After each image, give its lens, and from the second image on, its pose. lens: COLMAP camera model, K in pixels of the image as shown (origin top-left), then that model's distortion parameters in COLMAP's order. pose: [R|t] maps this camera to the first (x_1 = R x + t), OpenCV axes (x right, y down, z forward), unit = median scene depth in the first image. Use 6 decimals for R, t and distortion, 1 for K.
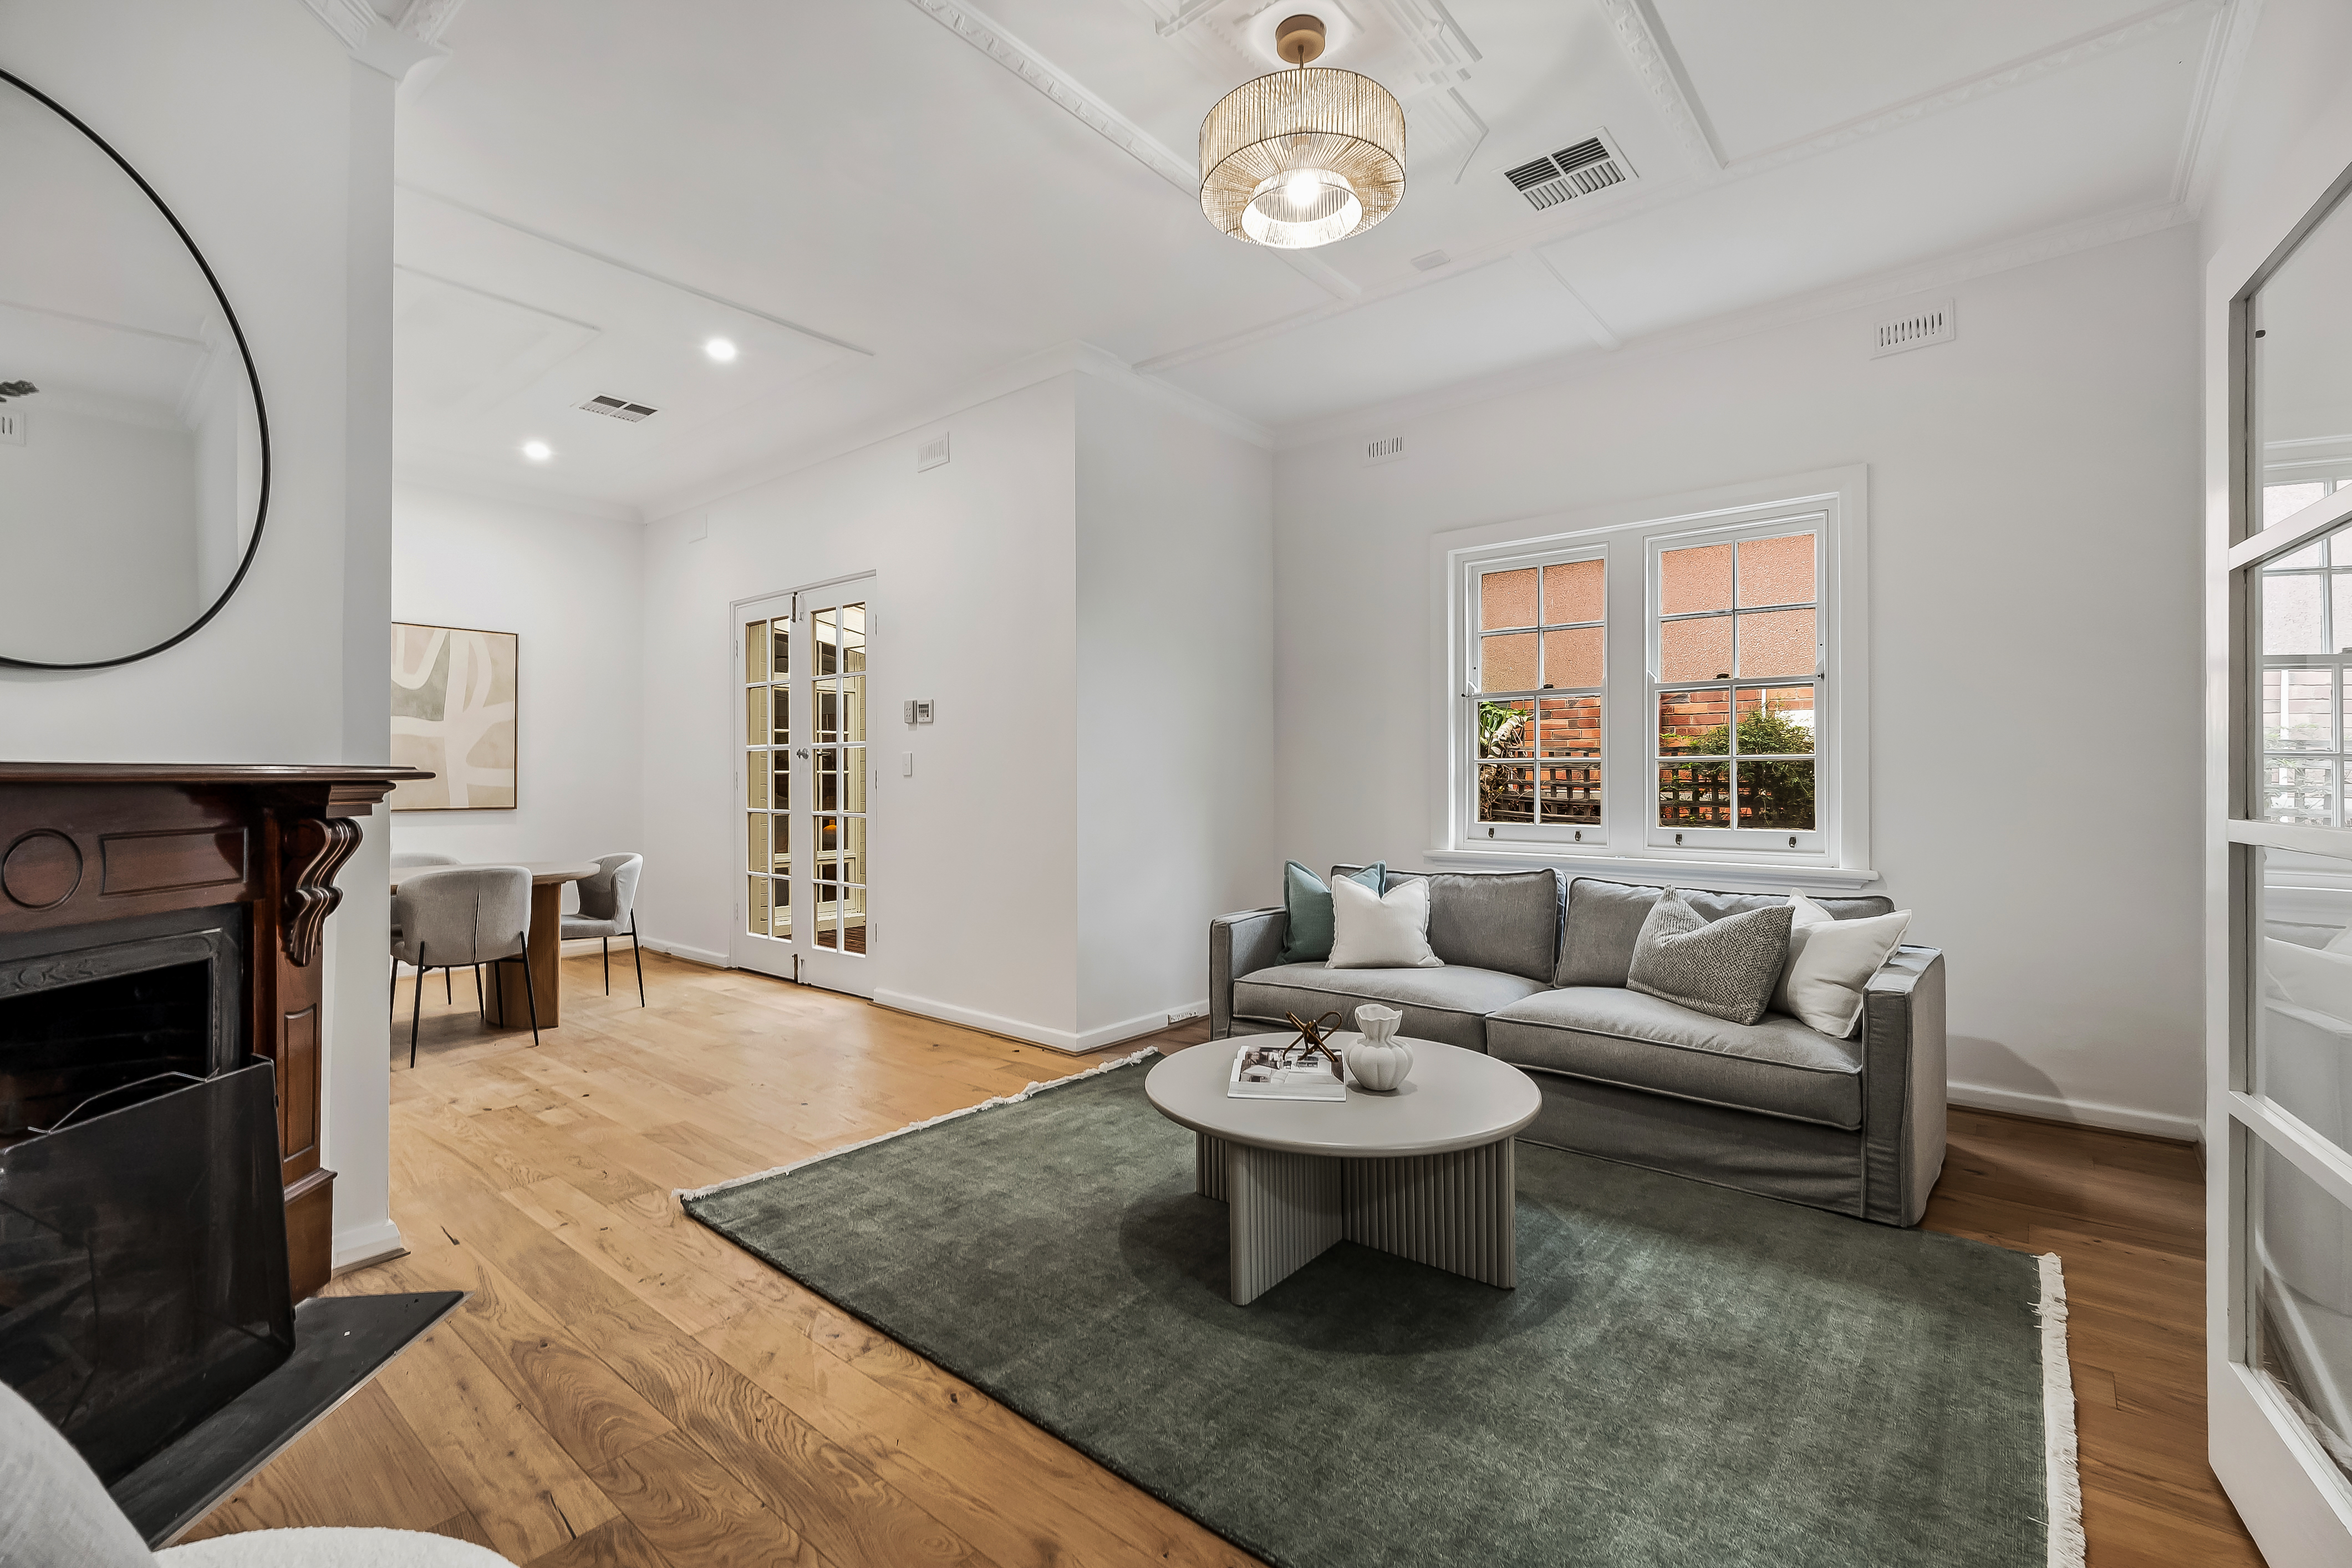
lens RADIAL K [[1045.7, 0, 1189.7], [0, 1045.7, 786.1], [0, 0, 1]] dist [-0.011153, -0.000244]
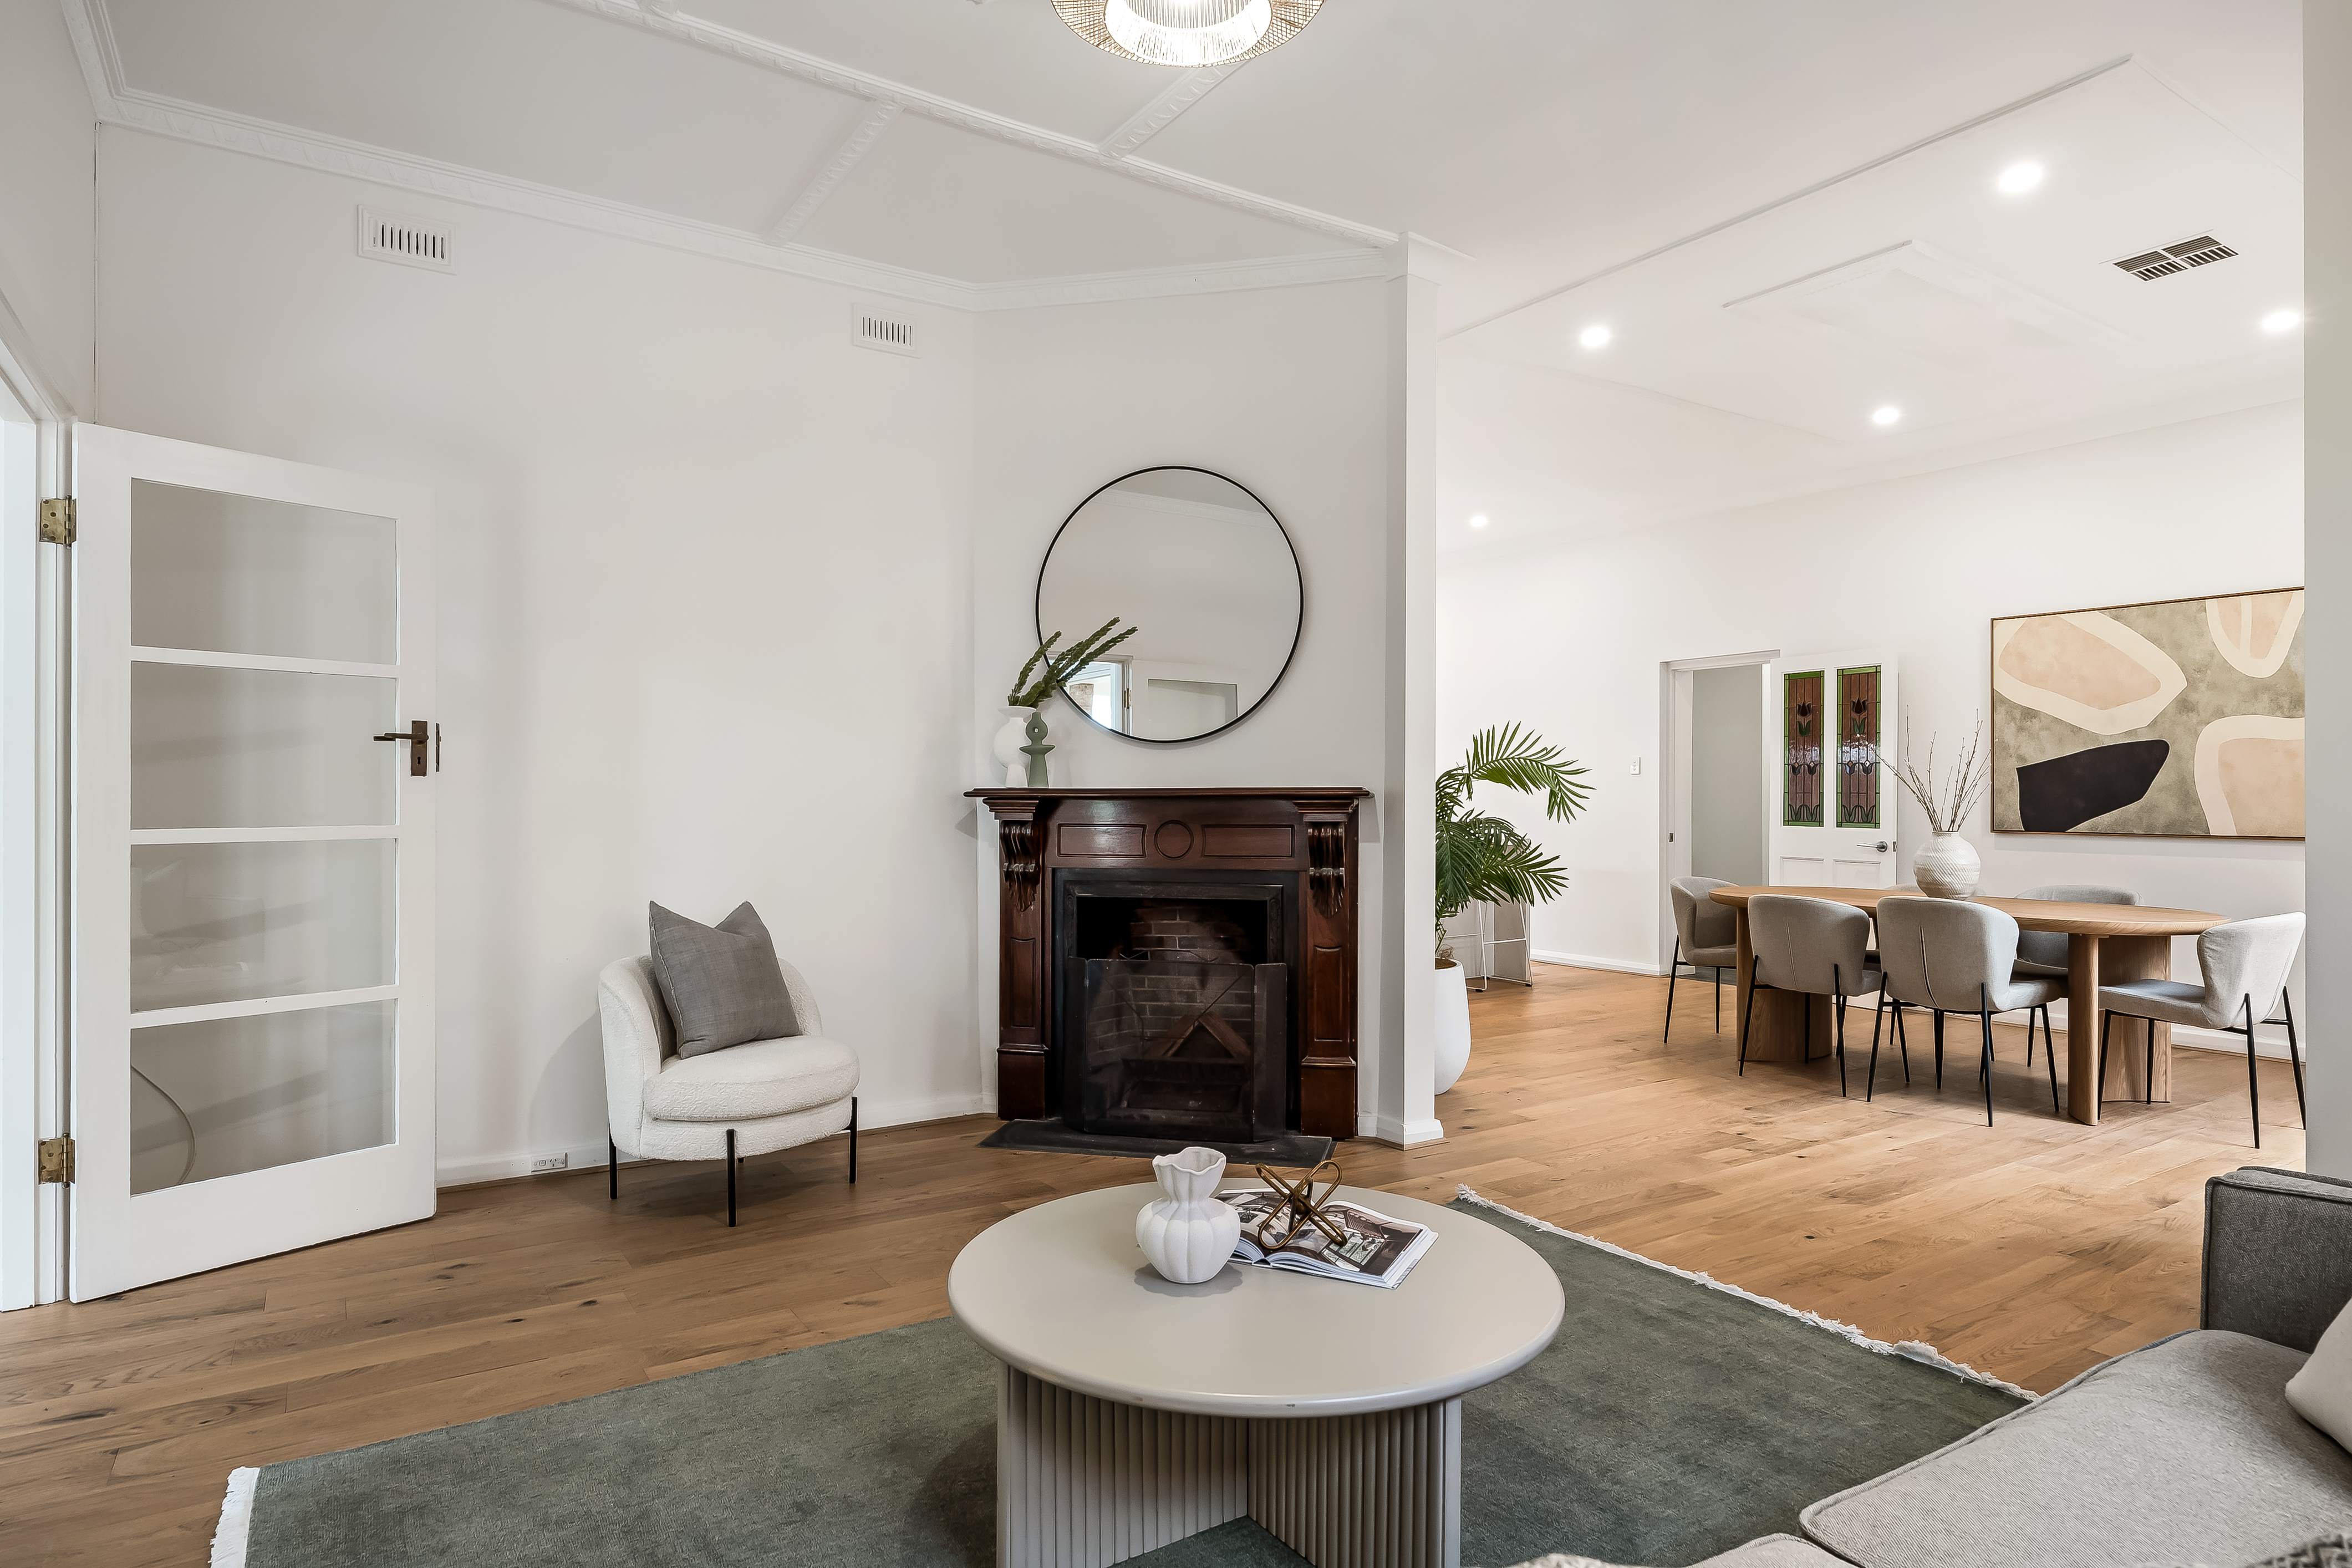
lens RADIAL K [[1321.5, 0, 1176.0], [0, 1321.5, 784.0], [0, 0, 1]] dist [0.013757, -0.002240]
pose [[-0.289328, -0.006146, -0.957210, 0.689365], [-0.008845, 0.999954, -0.003747, -0.008829], [0.957189, 0.007383, -0.289369, 0.875008]]
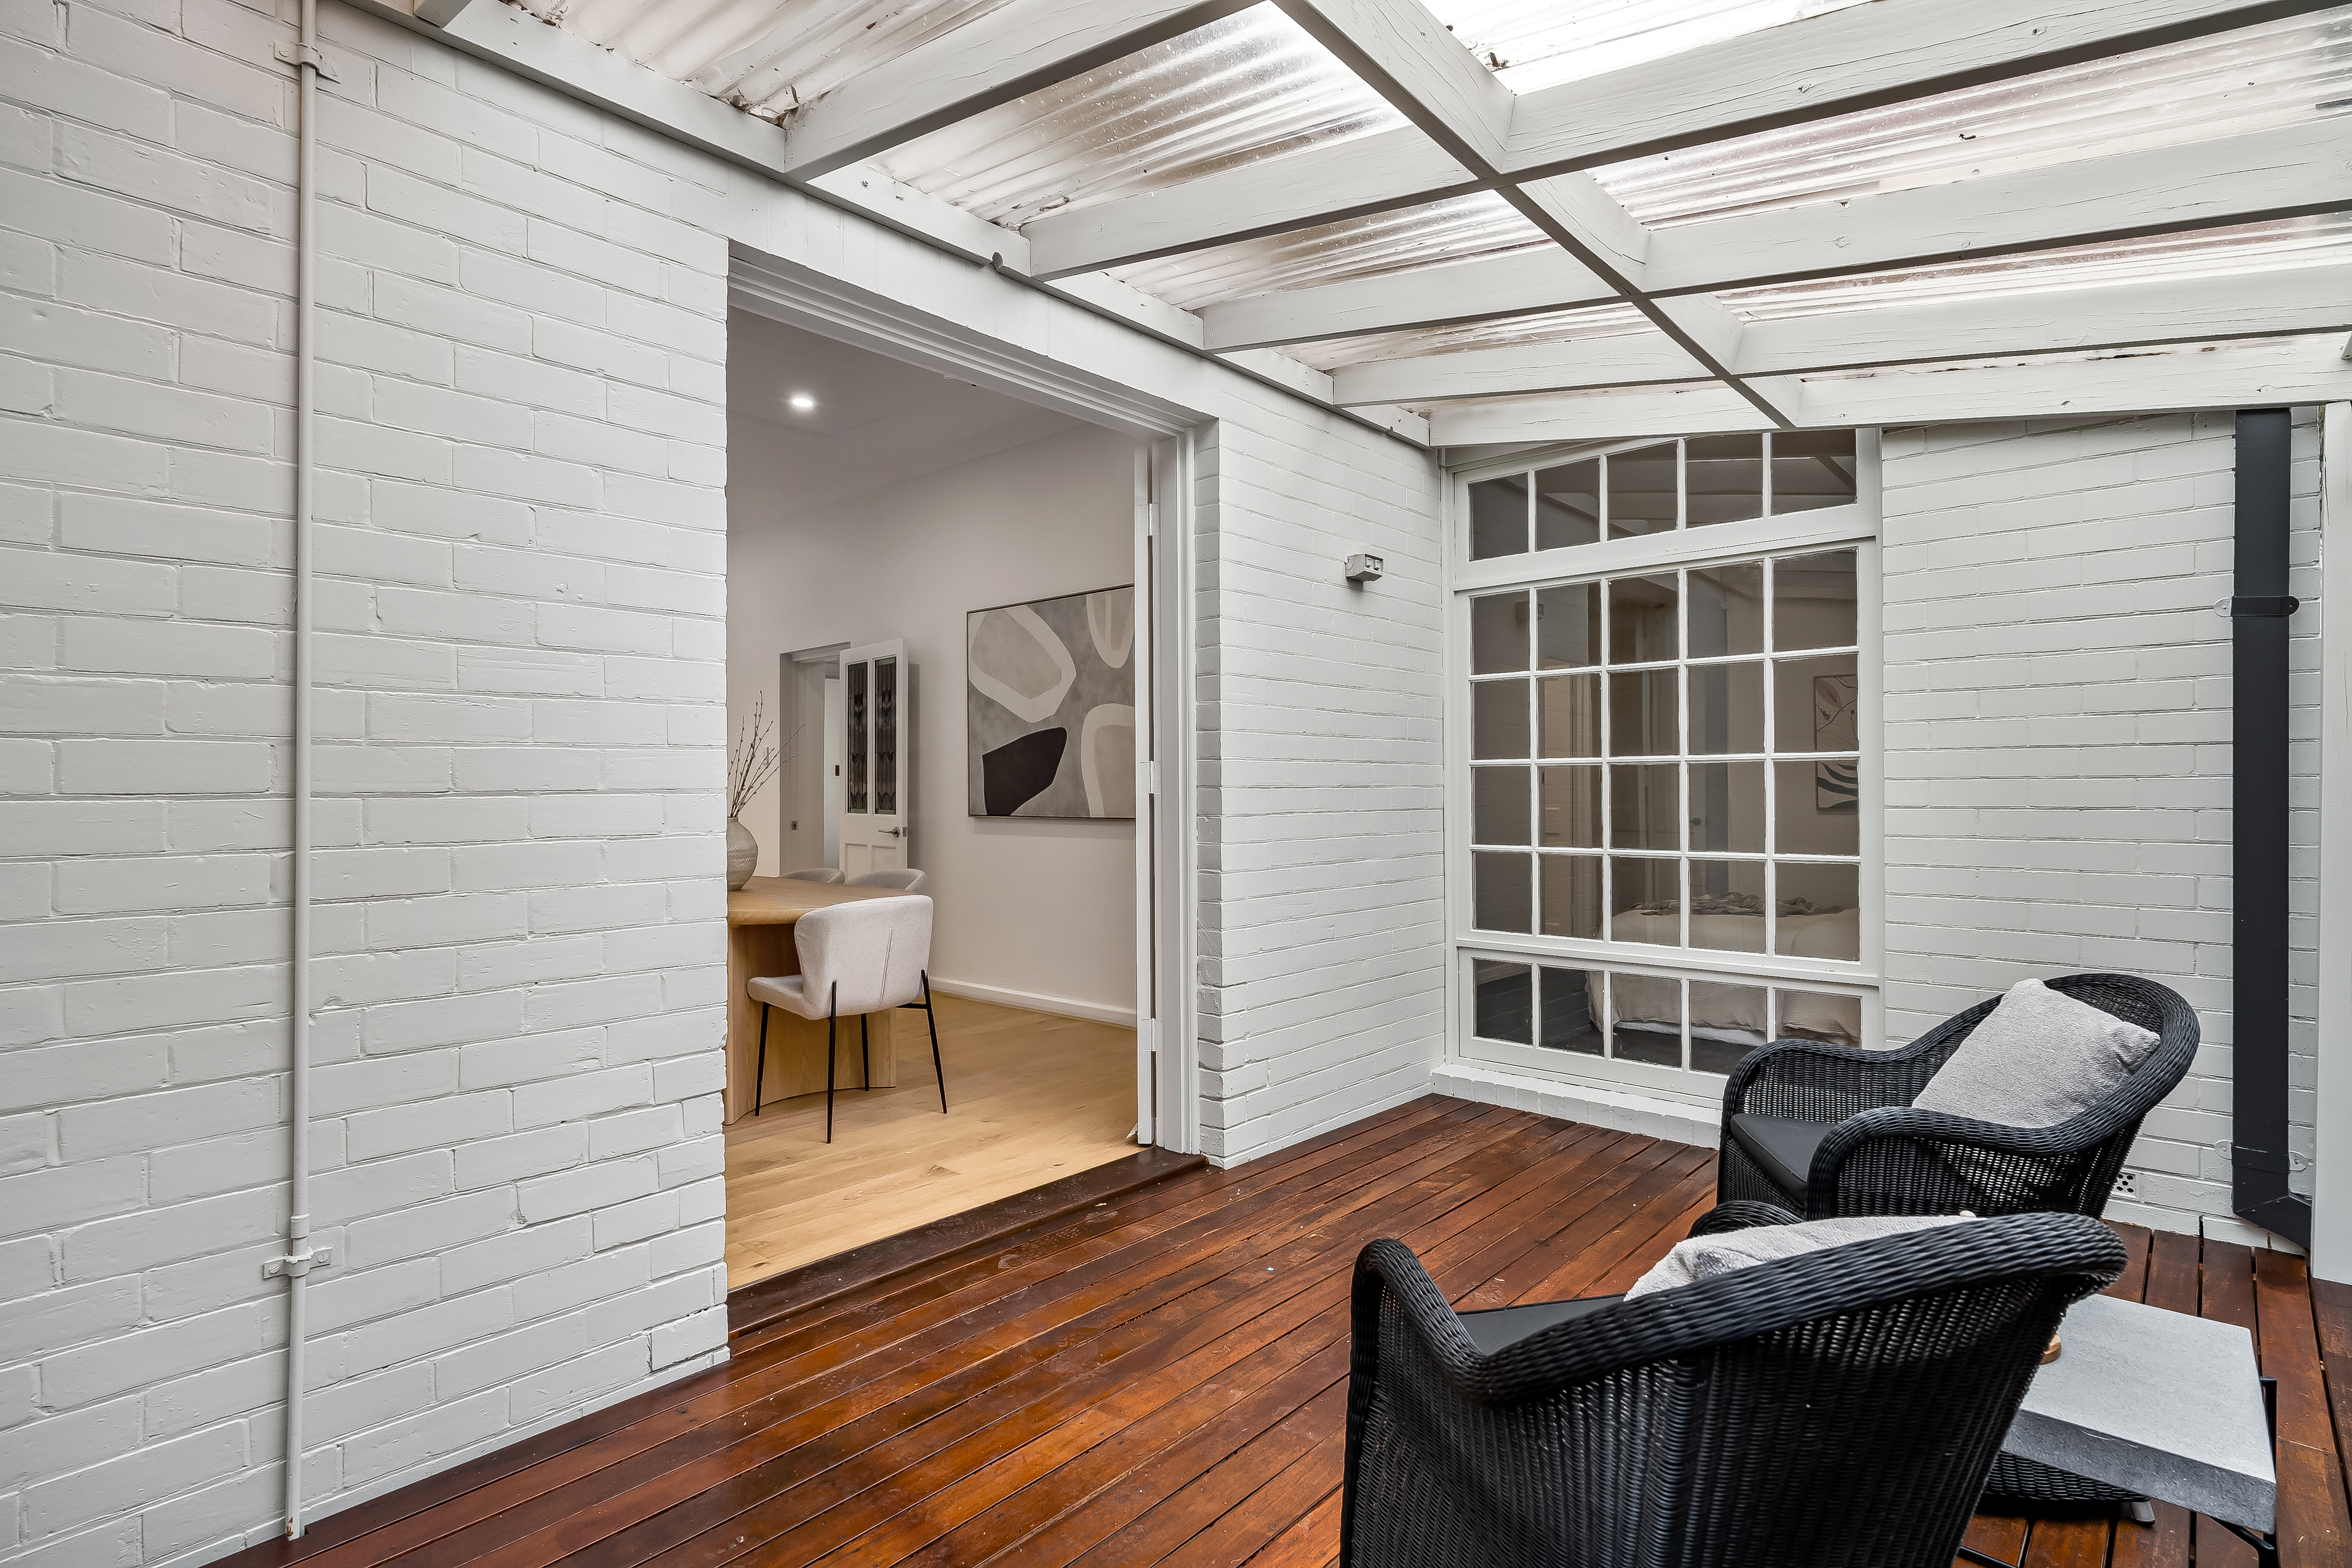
lens RADIAL K [[1148.2, 0, 1176.0], [0, 1148.2, 784.0], [0, 0, 1]] dist [0.000025, -0.000008]
pose [[-0.049559, -0.002720, -0.998767, 0.226412], [-0.003676, 0.999990, -0.002540, -0.003123], [0.998764, 0.003546, -0.049569, 1.829514]]
